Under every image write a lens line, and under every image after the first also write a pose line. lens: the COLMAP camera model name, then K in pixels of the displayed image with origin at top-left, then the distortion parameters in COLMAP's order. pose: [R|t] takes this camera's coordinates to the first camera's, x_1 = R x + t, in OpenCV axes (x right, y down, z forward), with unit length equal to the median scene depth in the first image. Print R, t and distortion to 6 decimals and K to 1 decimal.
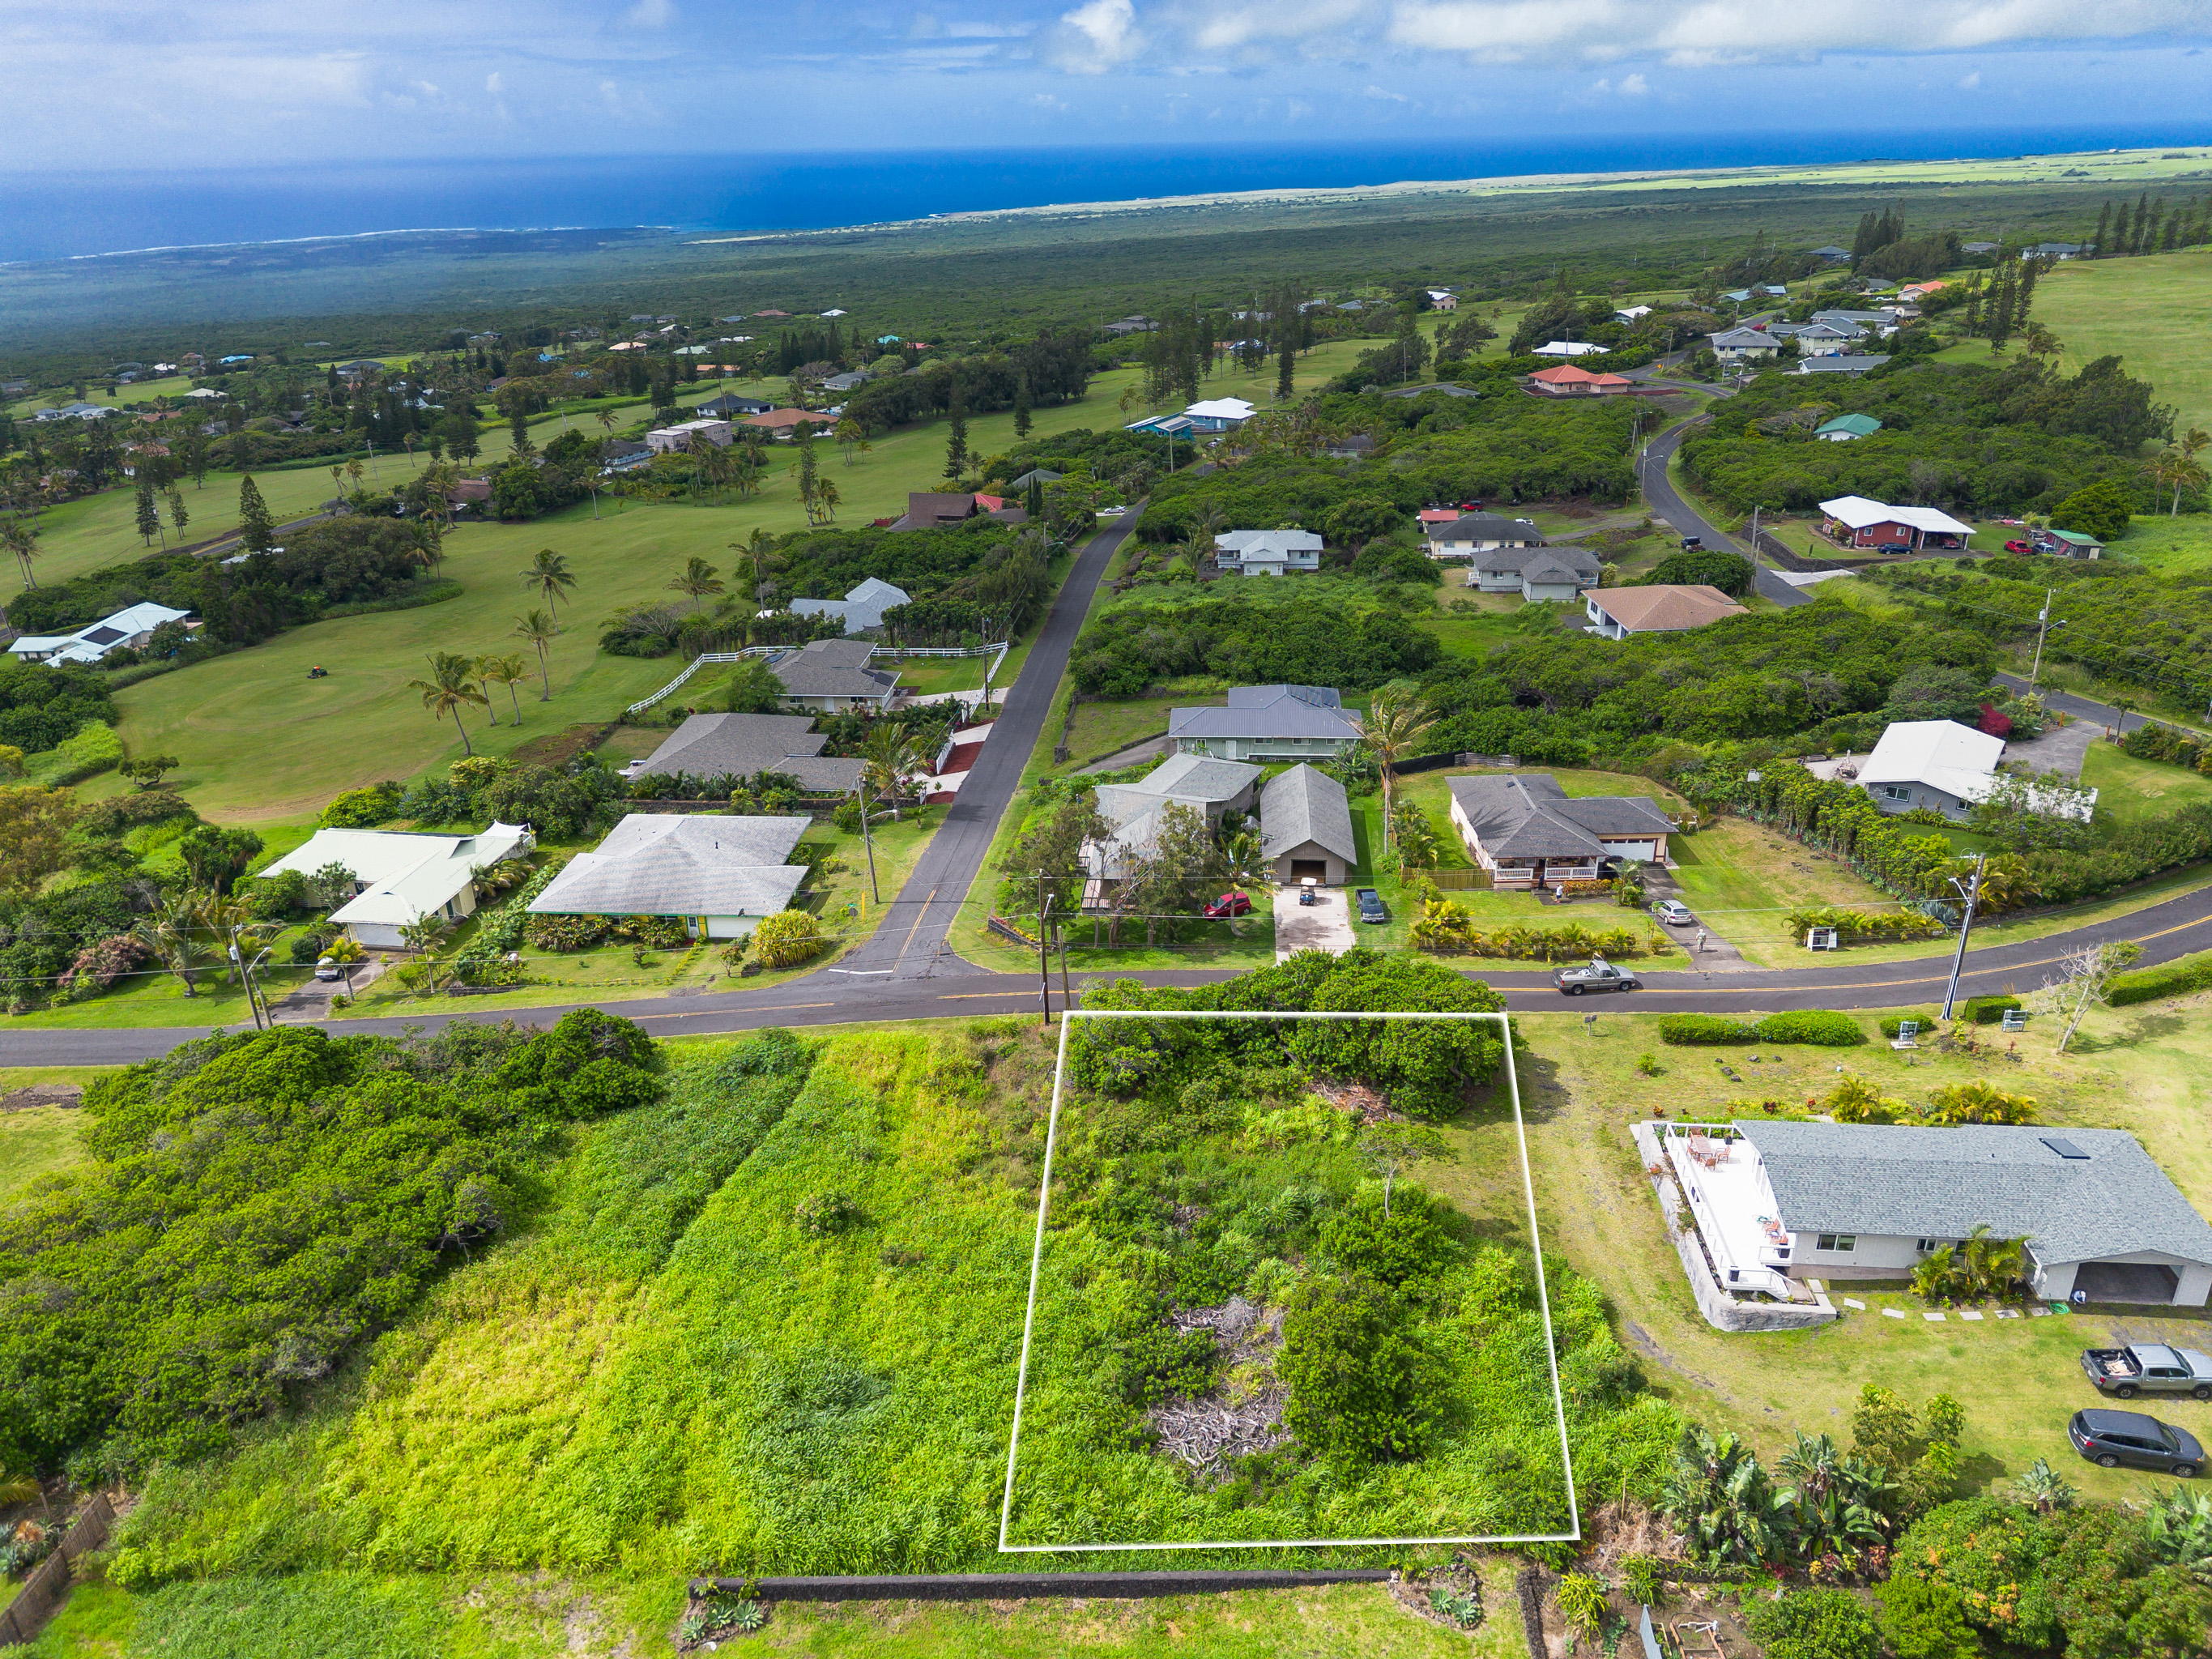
lens RADIAL K [[1555.8, 0, 1122.3], [0, 1555.8, 828.8], [0, 0, 1]] dist [0.065892, -0.048941]
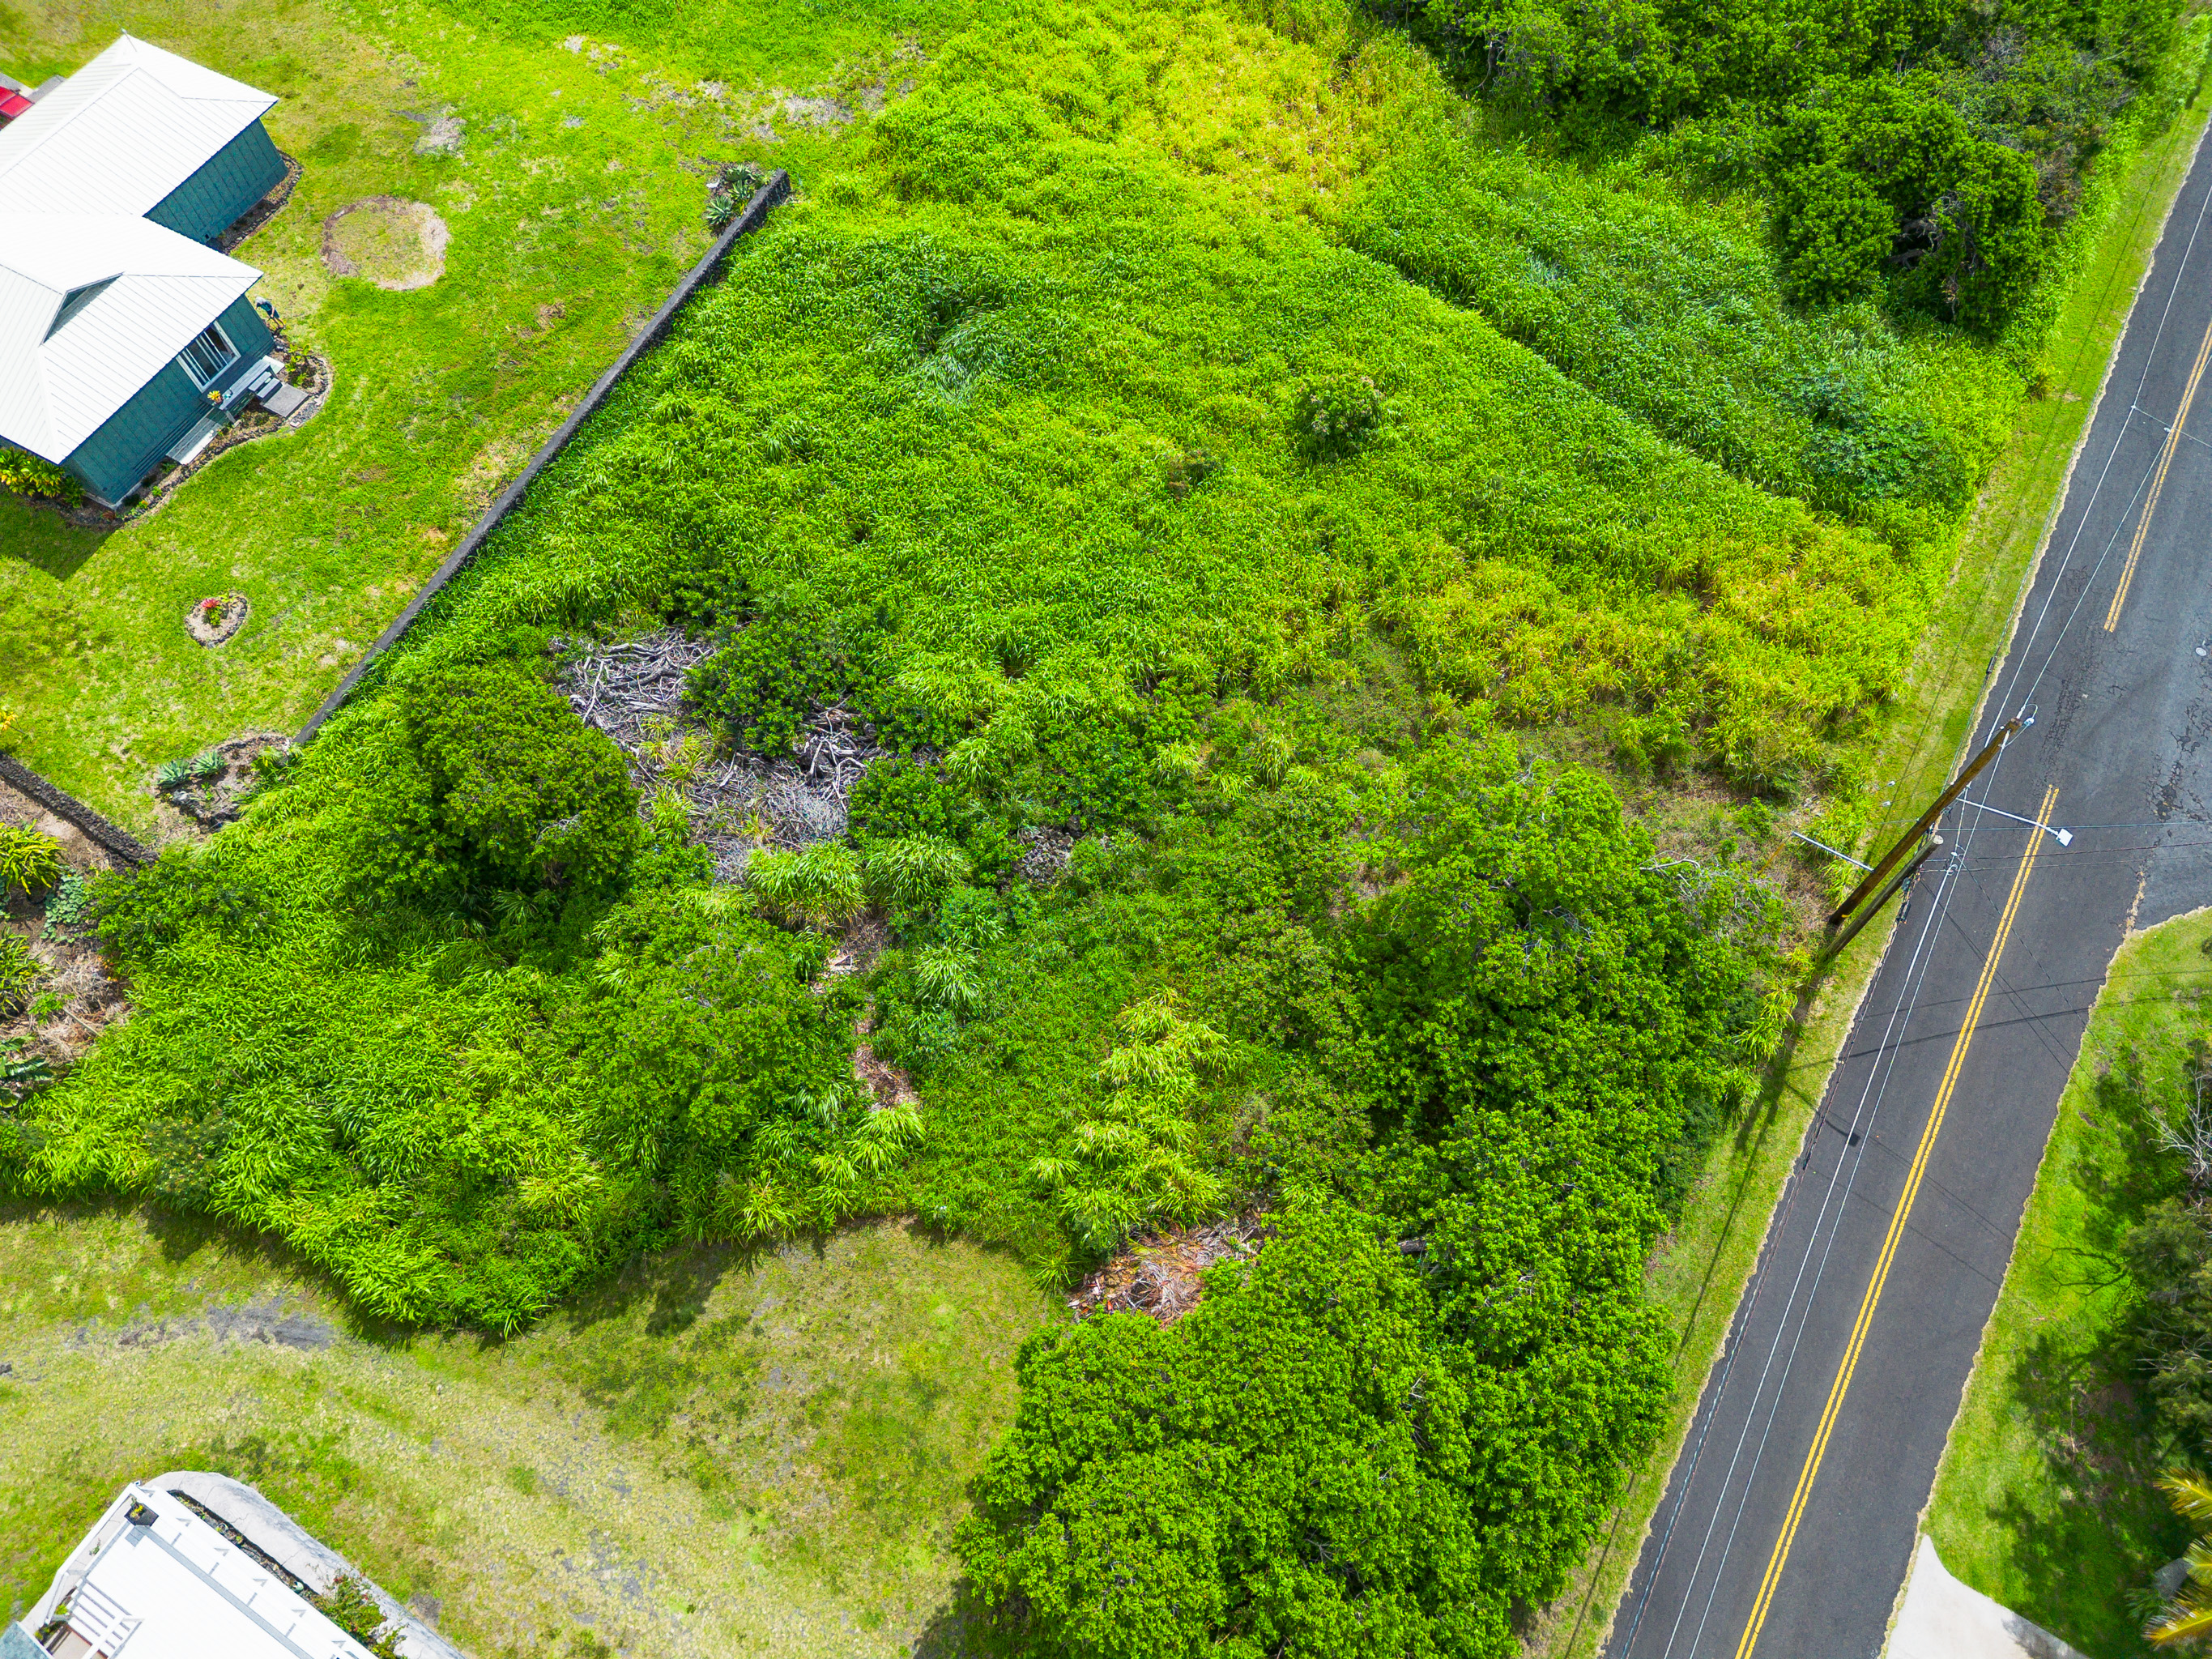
lens RADIAL K [[1548.4, 0, 1114.1], [0, 1548.4, 832.1], [0, 0, 1]] dist [0.064395, -0.057332]
pose [[-0.449385, 0.806058, -0.385128, 0.269843], [-0.350199, 0.237653, 0.906025, -0.293157], [0.821836, 0.542025, 0.175483, 1.029151]]
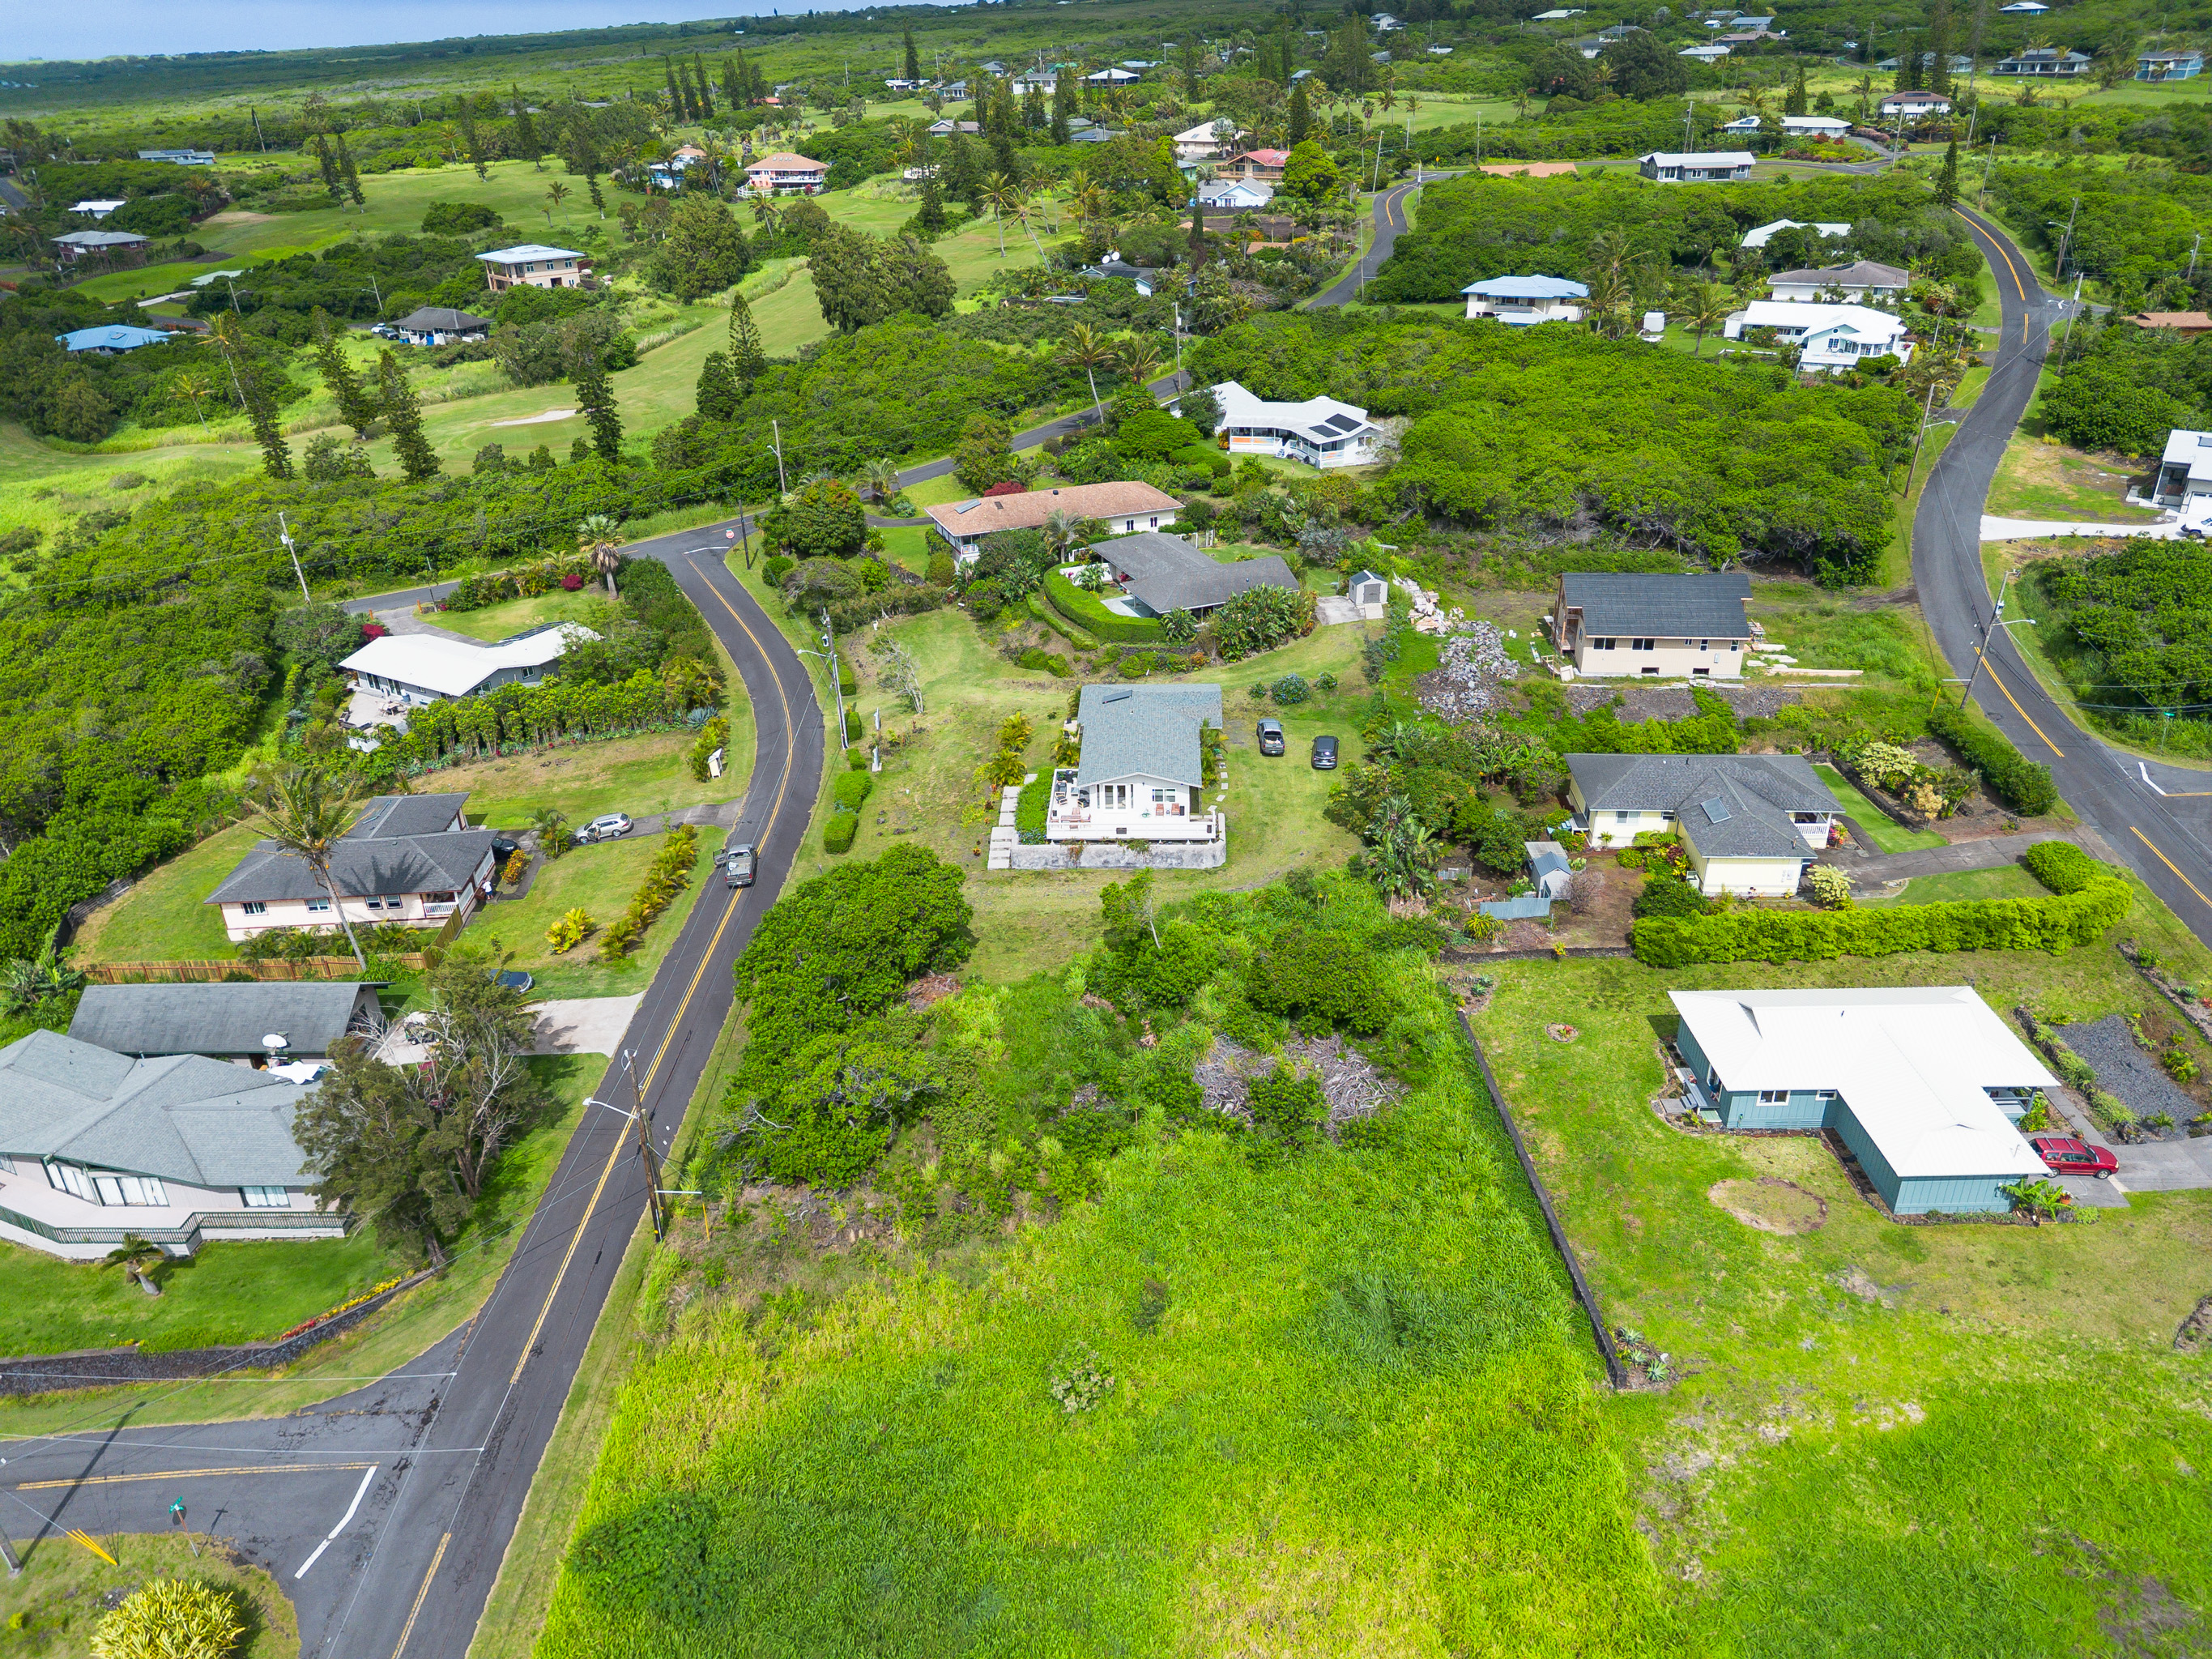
lens RADIAL K [[1555.8, 0, 1122.3], [0, 1555.8, 828.8], [0, 0, 1]] dist [0.065892, -0.048941]
pose [[-0.051831, -0.437303, 0.897819, -0.896374], [0.423591, 0.804521, 0.416314, -0.350057], [-0.904369, 0.401886, 0.143539, 0.852998]]
